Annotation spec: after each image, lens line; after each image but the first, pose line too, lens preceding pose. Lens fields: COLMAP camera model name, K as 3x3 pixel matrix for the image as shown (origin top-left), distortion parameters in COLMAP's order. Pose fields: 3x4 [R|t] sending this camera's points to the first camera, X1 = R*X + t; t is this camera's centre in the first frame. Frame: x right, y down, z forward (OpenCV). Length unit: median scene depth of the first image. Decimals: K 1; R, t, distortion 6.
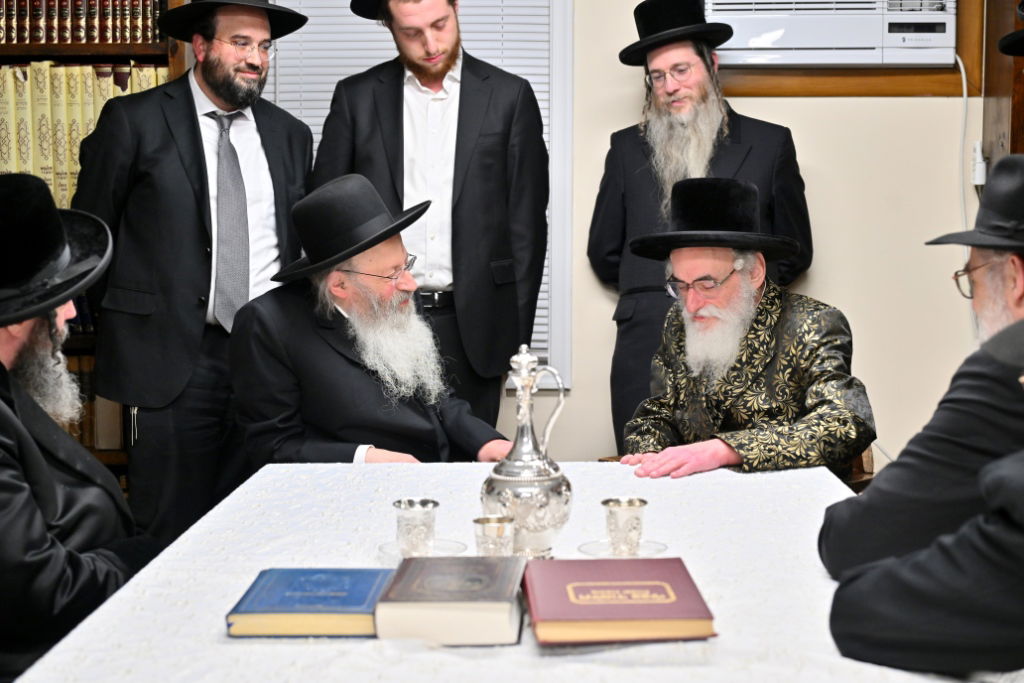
lens RADIAL K [[1746.7, 0, 513.0], [0, 1746.7, 340.1], [0, 0, 1]] dist [-0.028121, 0.000000]
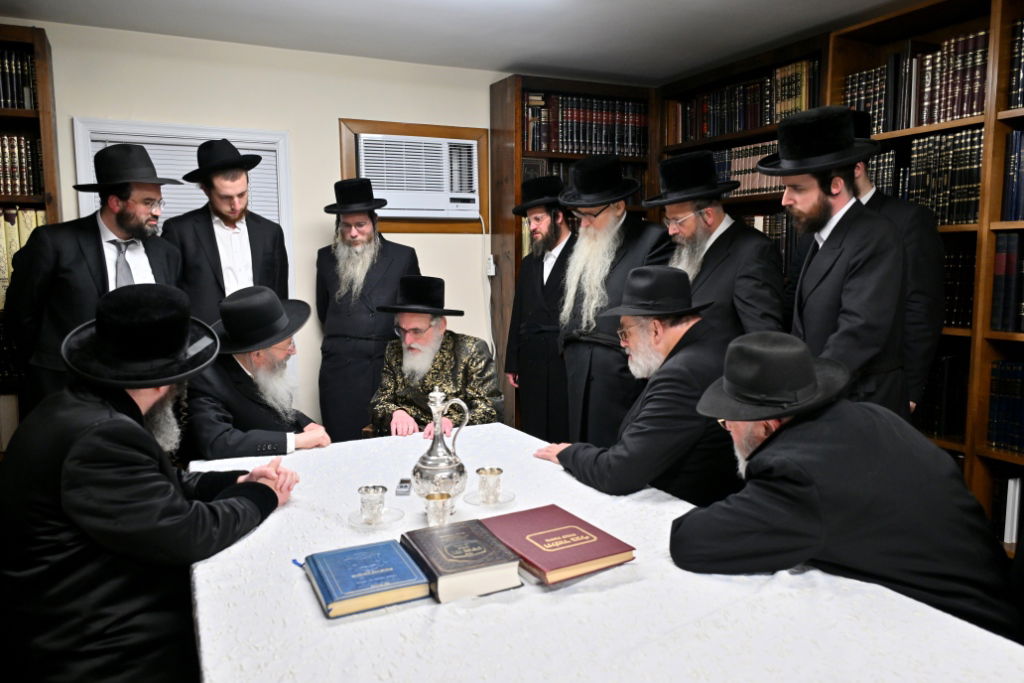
lens RADIAL K [[751.4, 0, 511.8], [0, 751.4, 341.7], [0, 0, 1]] dist [0.000829, 0.002163]
pose [[0.887327, -0.055133, 0.457832, -0.163740], [0.050790, 0.998471, 0.021801, -0.033053], [-0.458334, 0.003909, 0.888771, 0.211707]]
